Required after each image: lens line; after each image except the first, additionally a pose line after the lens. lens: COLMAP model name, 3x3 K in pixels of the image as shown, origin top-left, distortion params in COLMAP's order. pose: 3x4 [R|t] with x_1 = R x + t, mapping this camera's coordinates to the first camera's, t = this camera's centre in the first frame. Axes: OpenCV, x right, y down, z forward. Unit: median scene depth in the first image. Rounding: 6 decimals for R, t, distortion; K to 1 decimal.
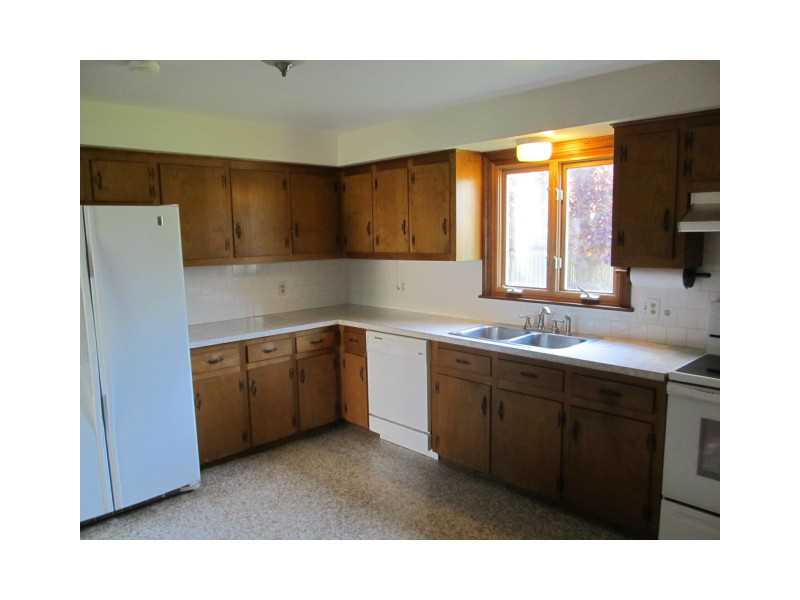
lens RADIAL K [[517.2, 0, 396.9], [0, 517.2, 300.7], [0, 0, 1]] dist [-0.033604, 0.001096]
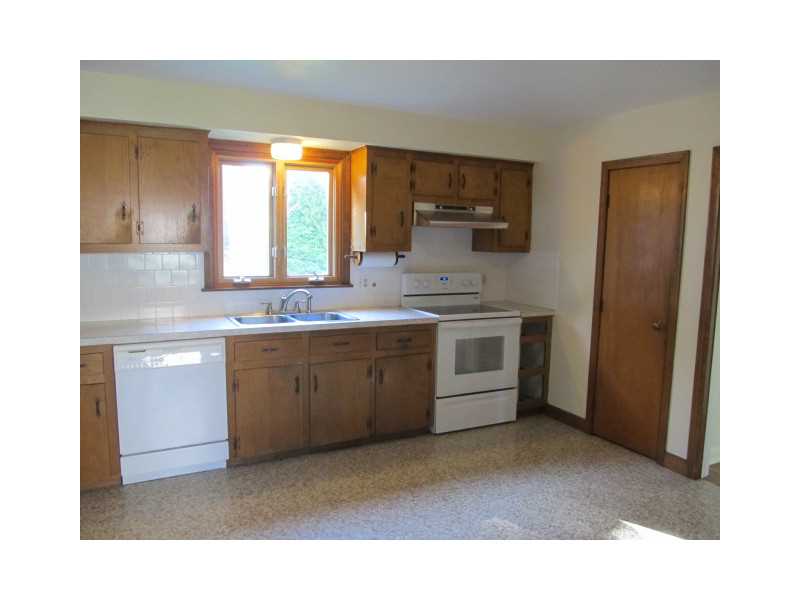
lens RADIAL K [[517.2, 0, 396.9], [0, 517.2, 300.7], [0, 0, 1]] dist [-0.033604, 0.001096]
pose [[0.330517, -0.093476, 0.939160, -0.720482], [0.101556, 0.992828, 0.063077, -0.014773], [-0.938320, 0.074529, 0.337640, 0.419835]]
